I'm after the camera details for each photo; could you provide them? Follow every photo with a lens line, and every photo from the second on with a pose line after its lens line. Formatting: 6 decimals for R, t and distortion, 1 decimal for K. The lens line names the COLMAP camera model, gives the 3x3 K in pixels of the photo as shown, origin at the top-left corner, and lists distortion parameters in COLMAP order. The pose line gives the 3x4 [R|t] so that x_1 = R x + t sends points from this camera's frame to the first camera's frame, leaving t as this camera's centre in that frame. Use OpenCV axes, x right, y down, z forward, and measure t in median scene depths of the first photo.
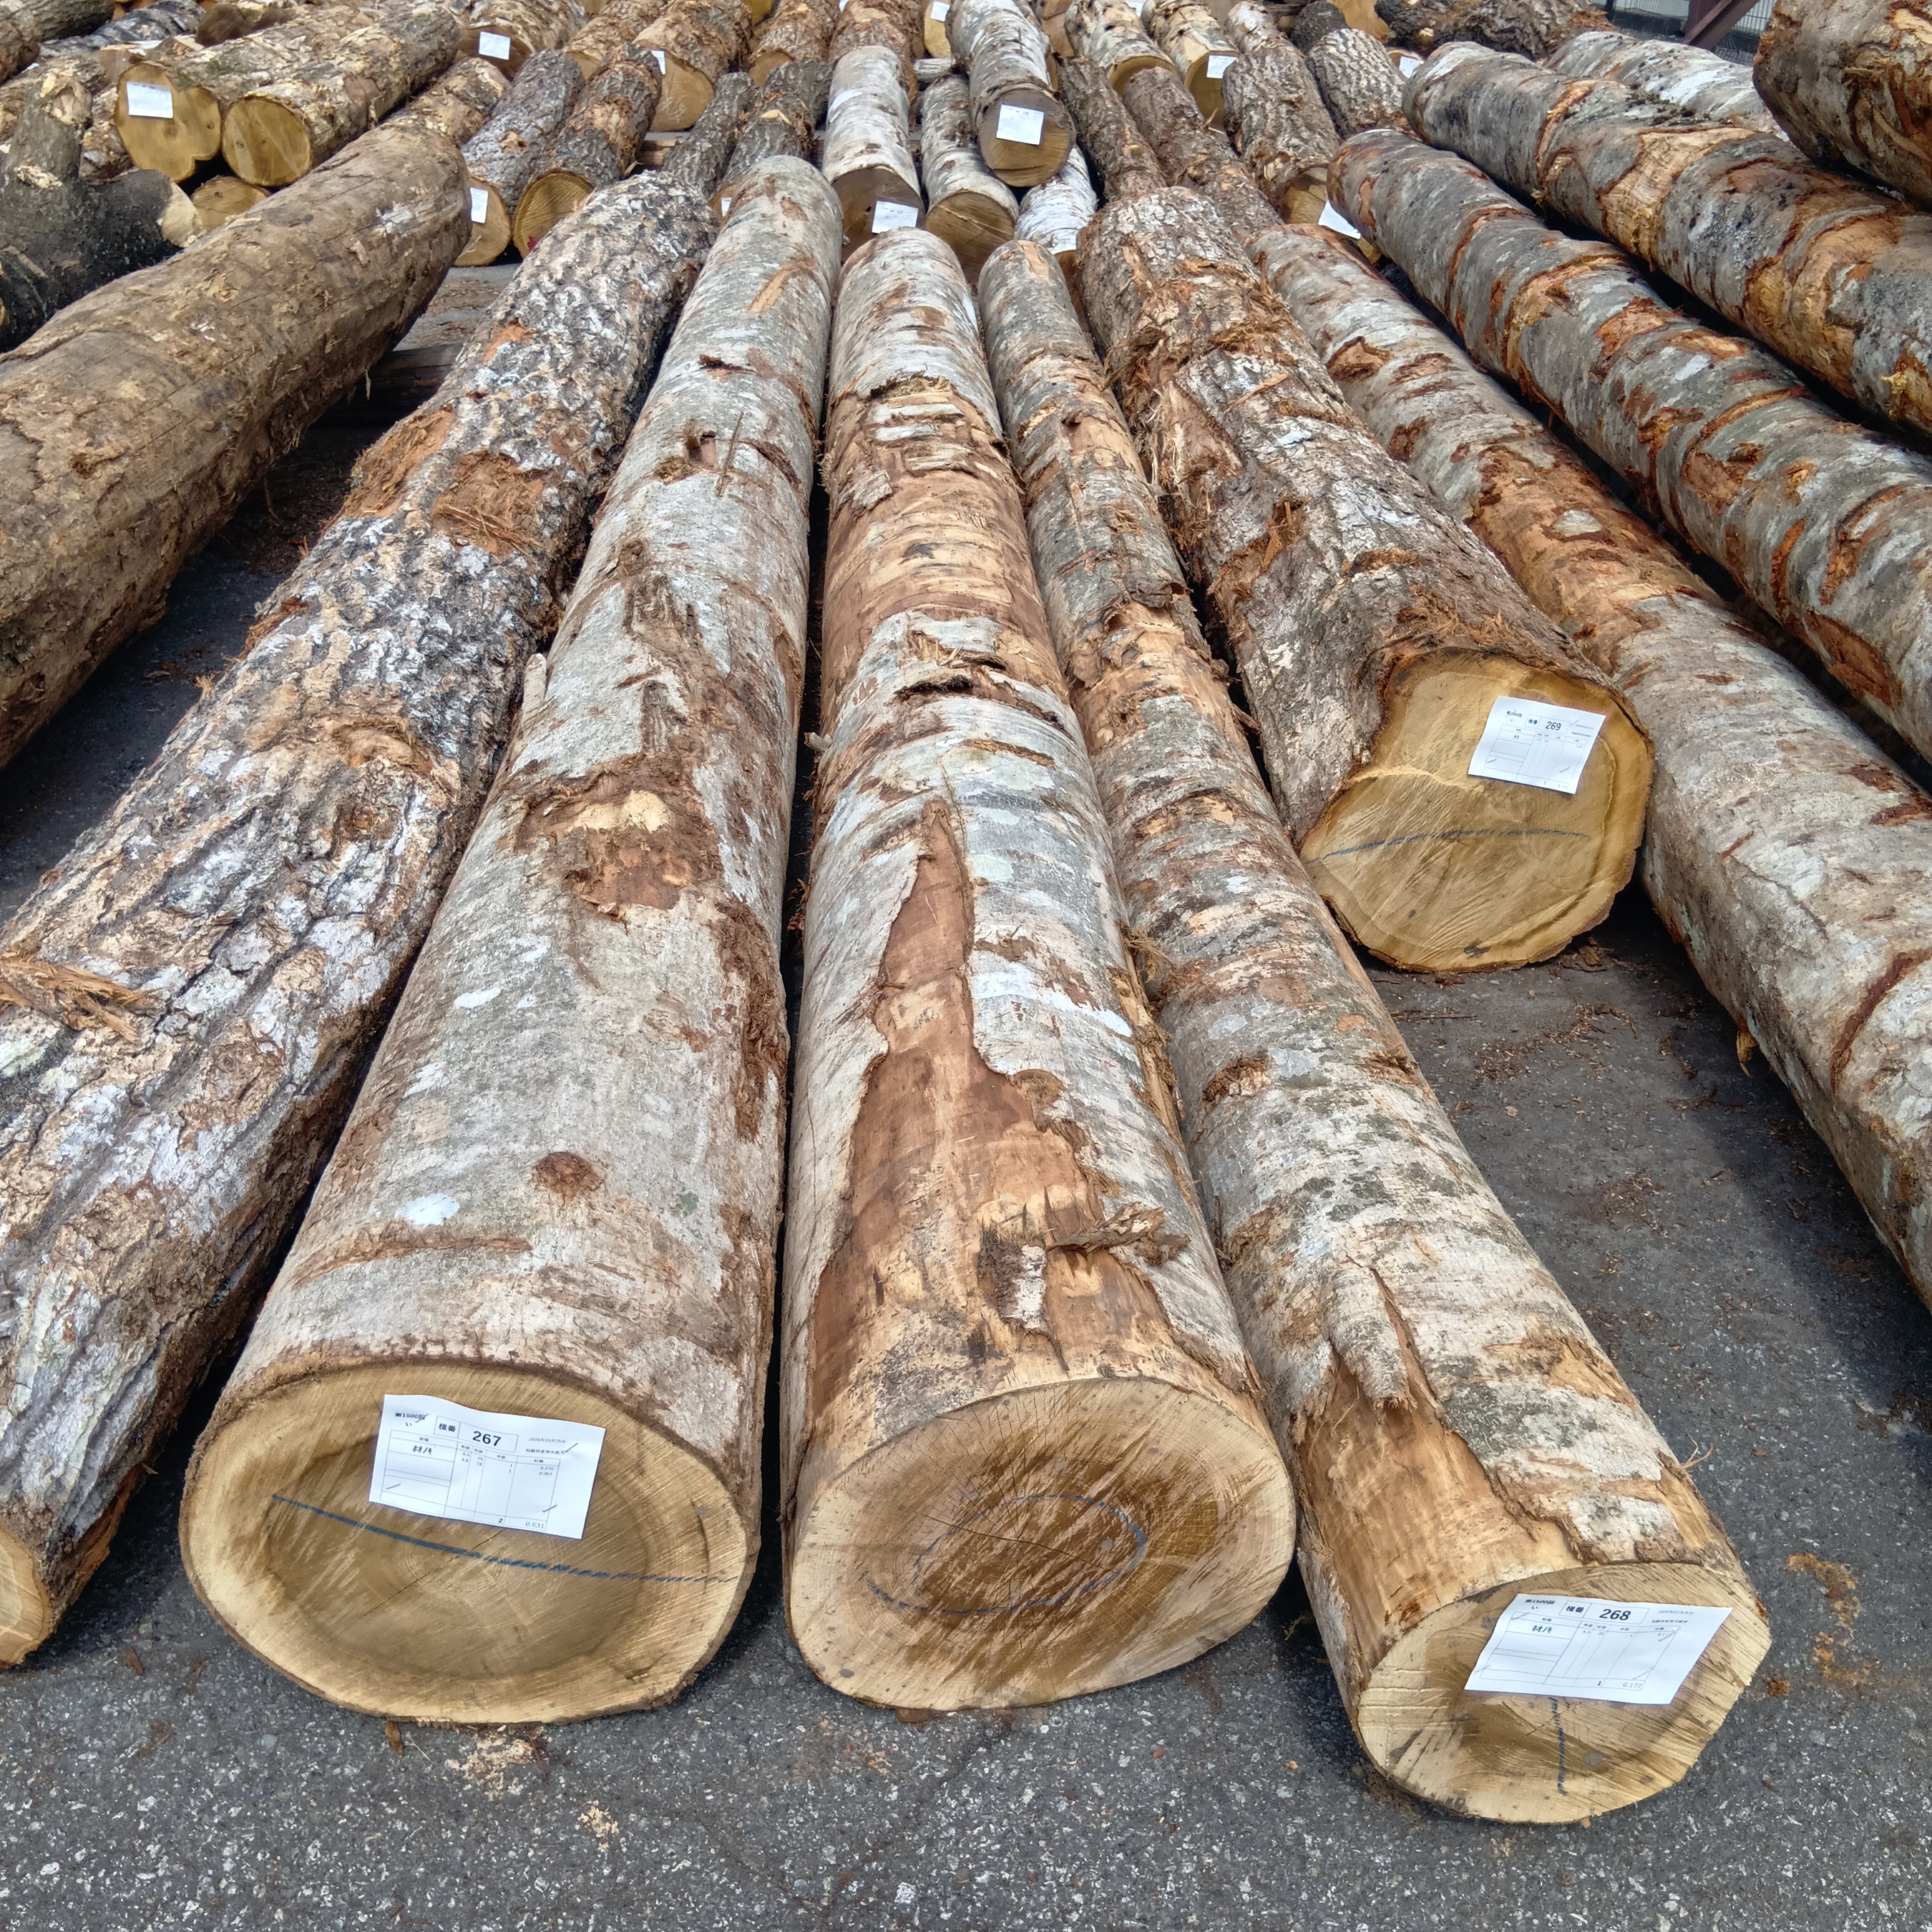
lens RADIAL K [[1924.3, 0, 975.1], [0, 1924.3, 958.0], [0, 0, 1]] dist [0.088338, -0.179763]
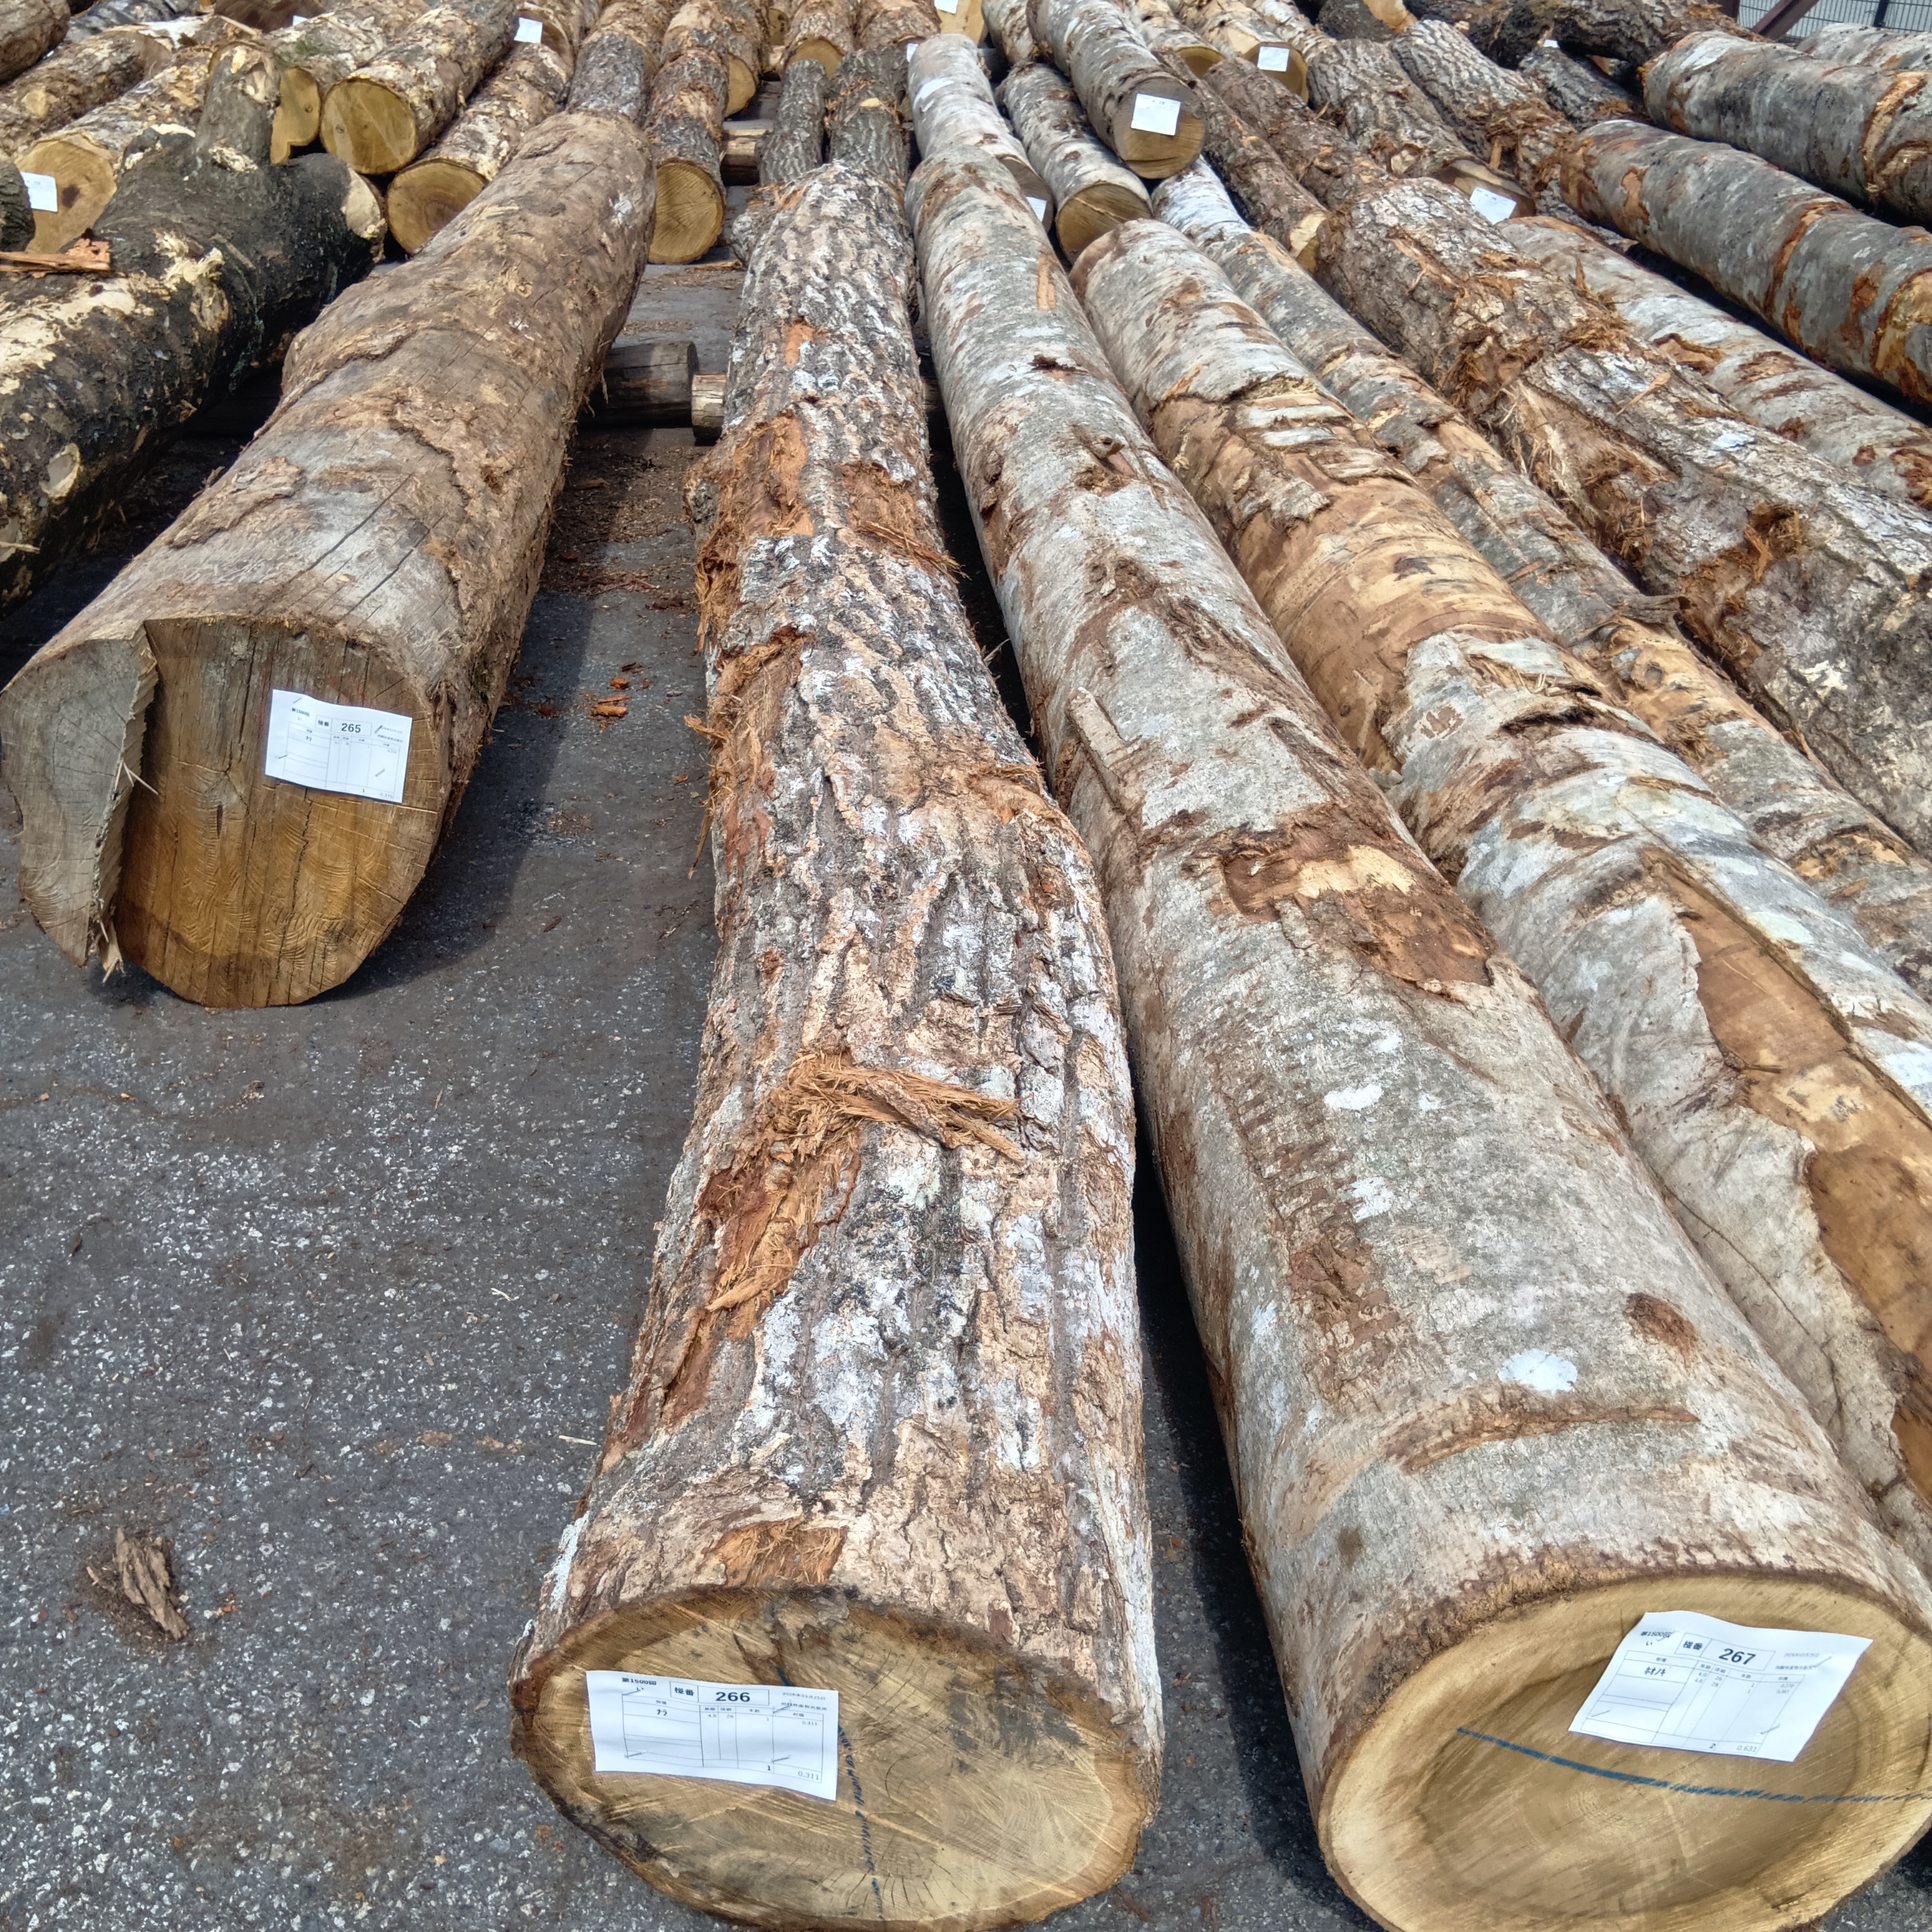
lens RADIAL K [[1924.3, 0, 975.1], [0, 1924.3, 958.0], [0, 0, 1]] dist [0.088338, -0.179763]
pose [[0.998304, -0.017859, 0.055405, -0.275248], [0.017726, 0.999839, 0.002882, -0.027643], [-0.055447, -0.001895, 0.998460, 0.079743]]
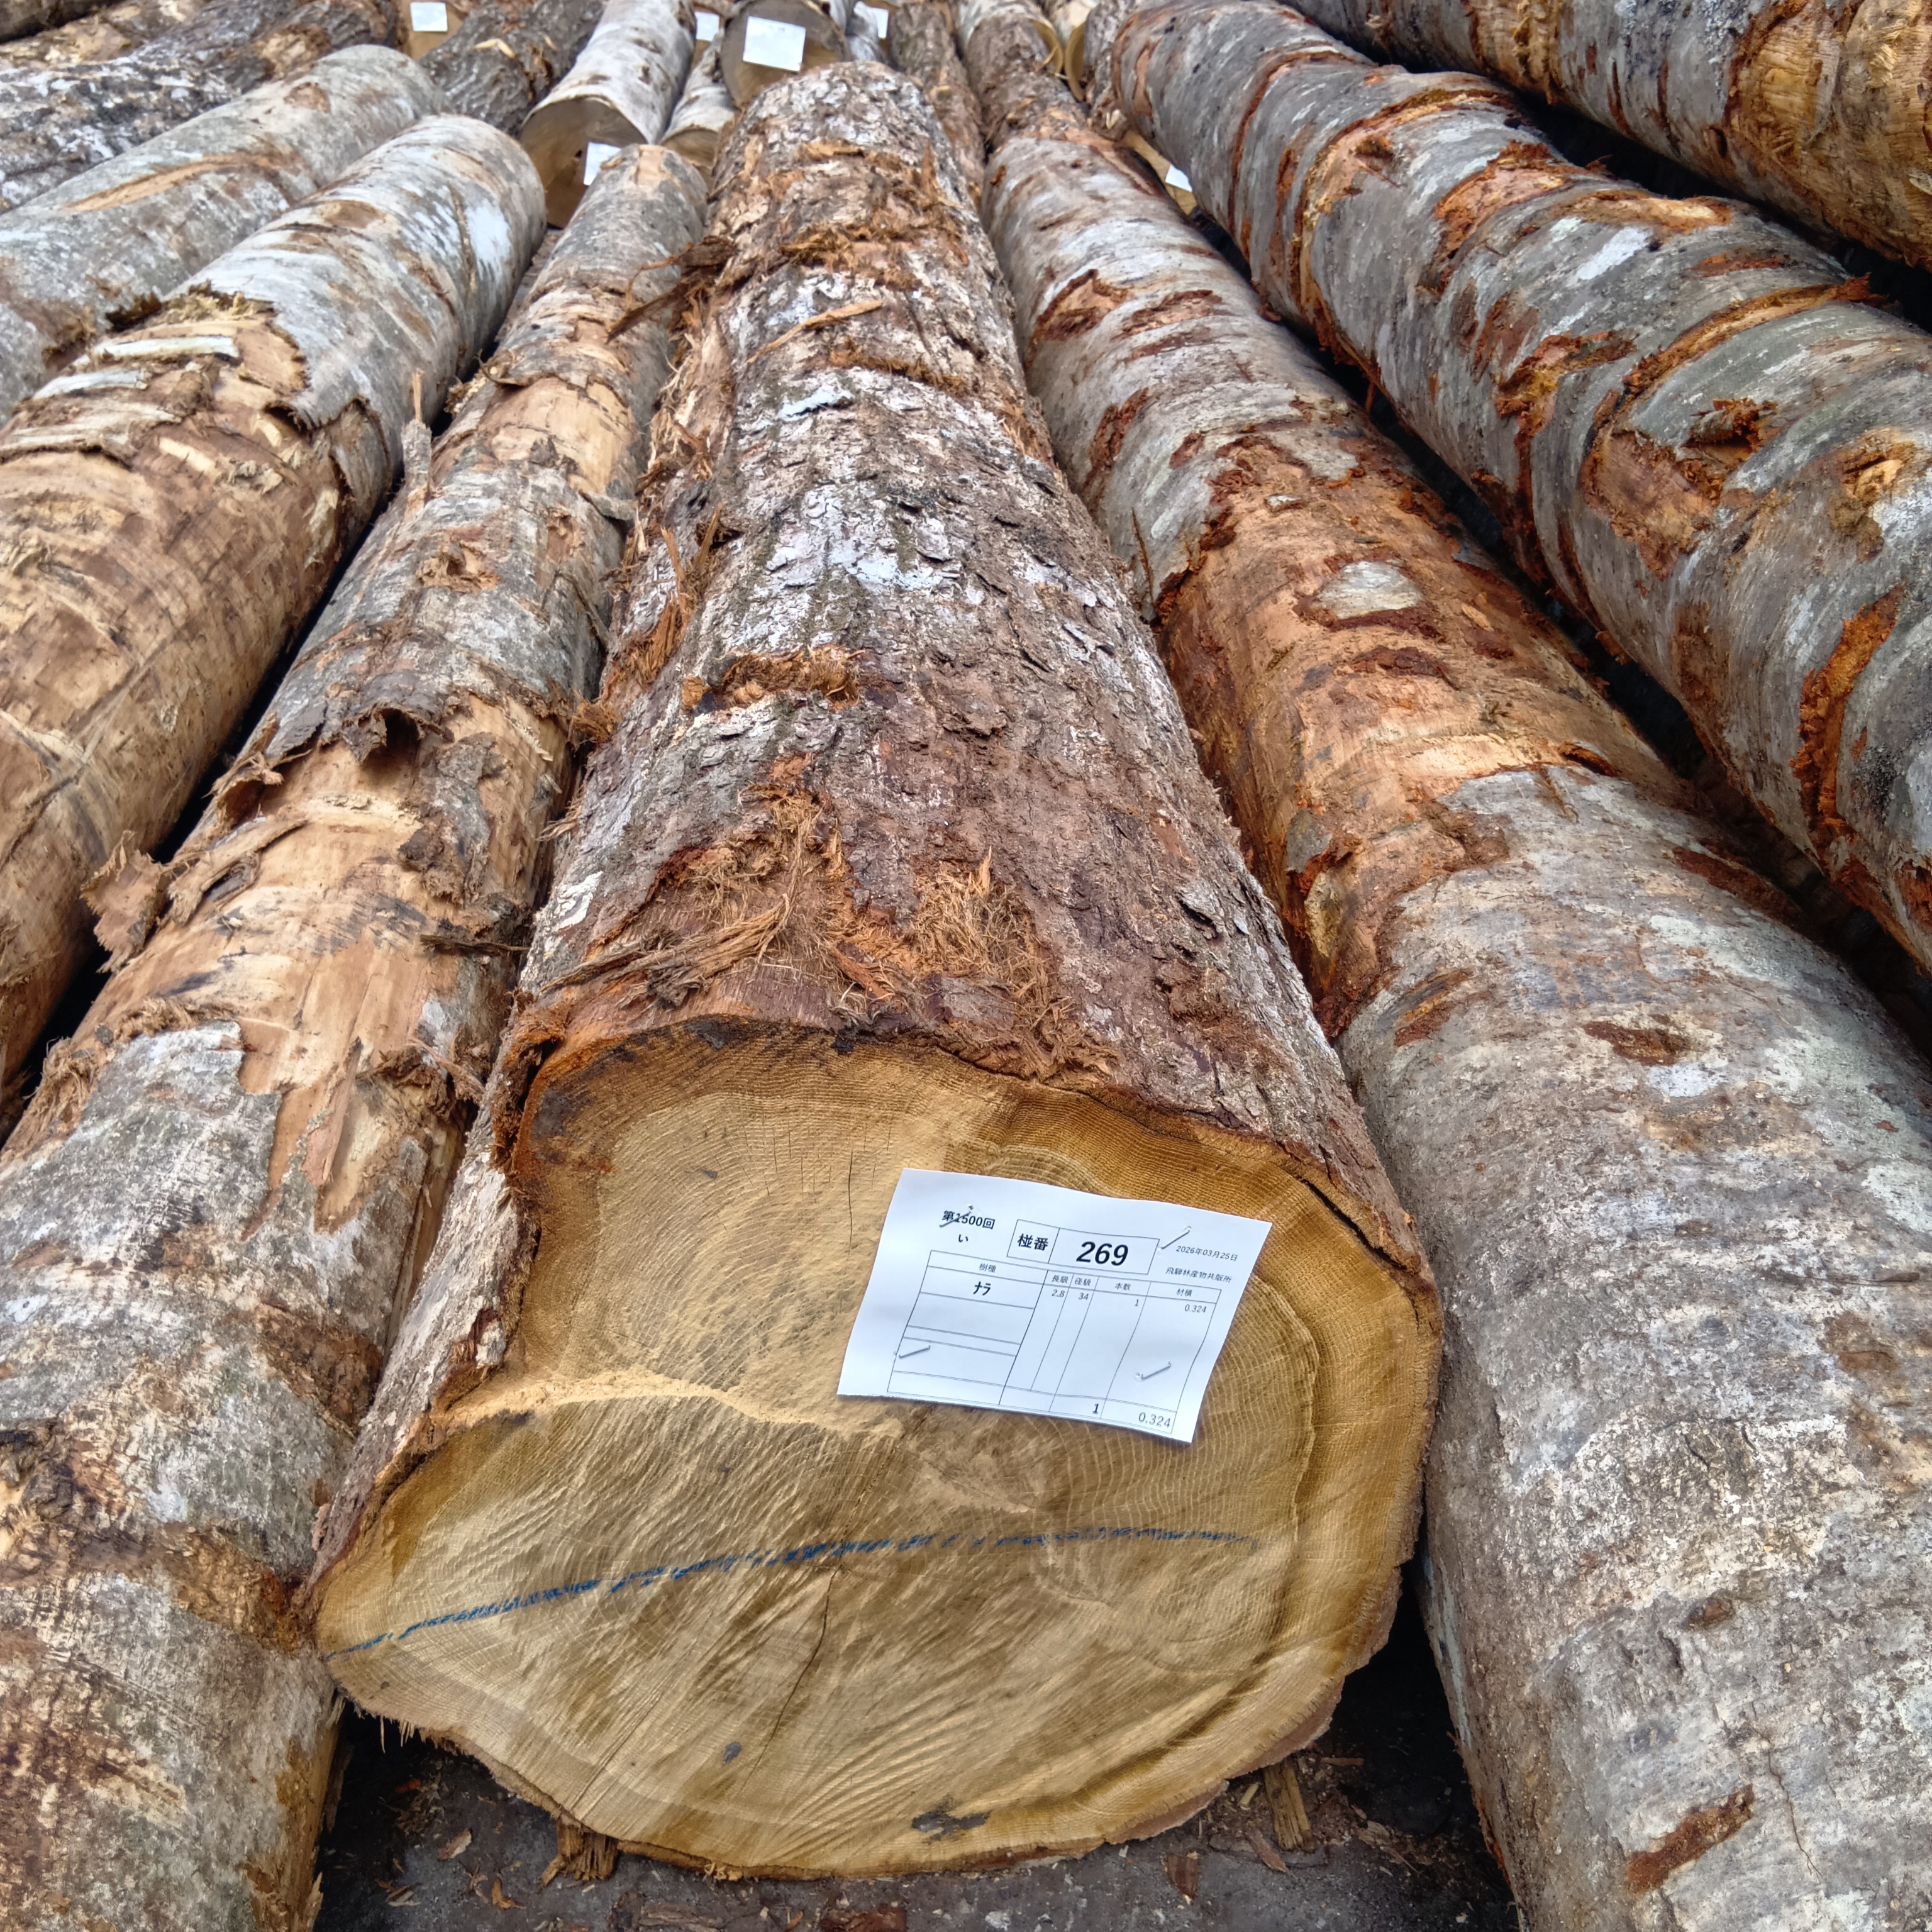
lens RADIAL K [[1915.4, 0, 966.0], [0, 1915.4, 966.0], [0, 0, 1]] dist [0.072418, -0.138716]
pose [[0.999877, 0.015313, 0.003320, 0.215968], [-0.015254, 0.999735, -0.017260, -0.125475], [-0.003583, 0.017208, 0.999846, 0.545583]]
